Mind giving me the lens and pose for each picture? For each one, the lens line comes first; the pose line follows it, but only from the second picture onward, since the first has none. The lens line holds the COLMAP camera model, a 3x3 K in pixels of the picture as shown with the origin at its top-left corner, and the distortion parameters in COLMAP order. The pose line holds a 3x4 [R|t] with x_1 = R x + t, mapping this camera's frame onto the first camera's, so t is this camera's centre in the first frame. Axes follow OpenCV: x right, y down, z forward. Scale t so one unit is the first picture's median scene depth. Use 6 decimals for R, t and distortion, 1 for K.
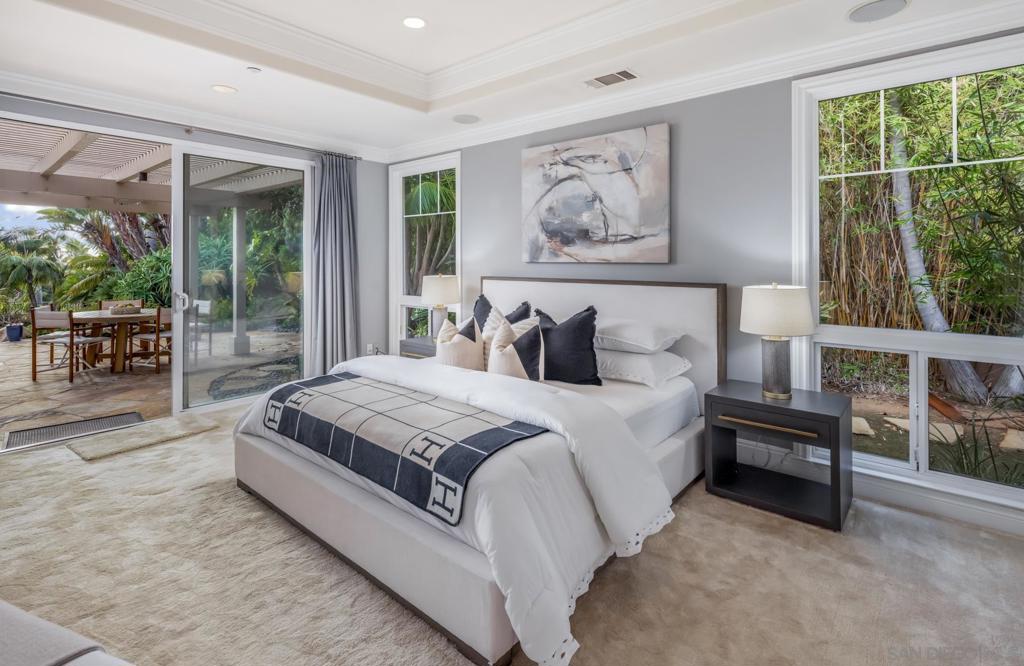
lens RADIAL K [[497.1, 0, 512.2], [0, 497.1, 259.4], [0, 0, 1]] dist [0.001795, 0.000094]
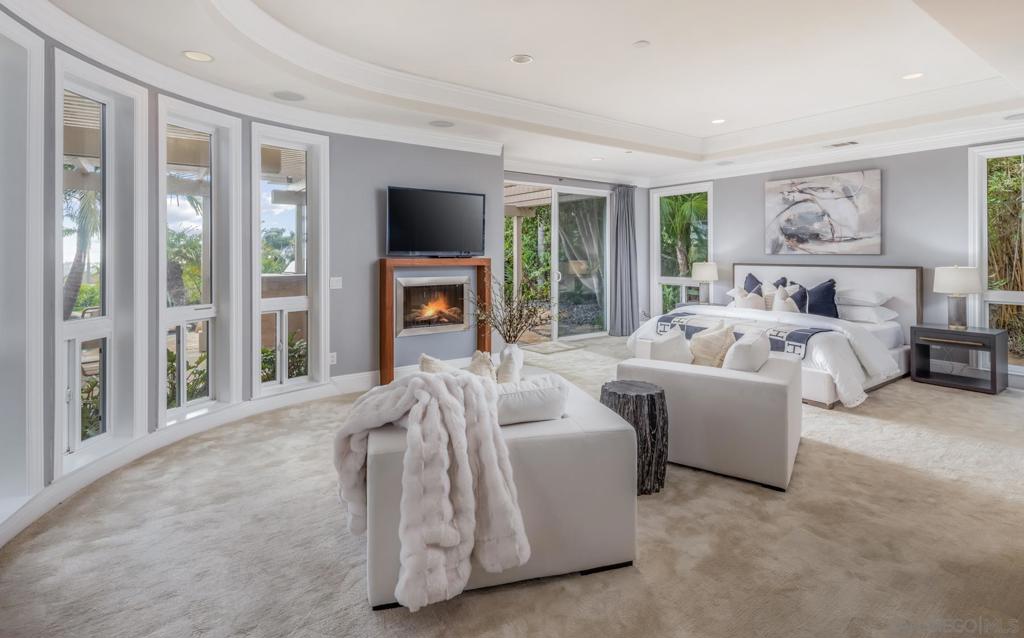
lens RADIAL K [[497.0, 0, 511.4], [0, 497.0, 252.1], [0, 0, 1]] dist [-0.001056, -0.000379]
pose [[0.968643, -0.001755, -0.248451, -0.450933], [0.001355, 0.999997, -0.001780, 0.001619], [0.248454, 0.001388, 0.968643, -0.878255]]
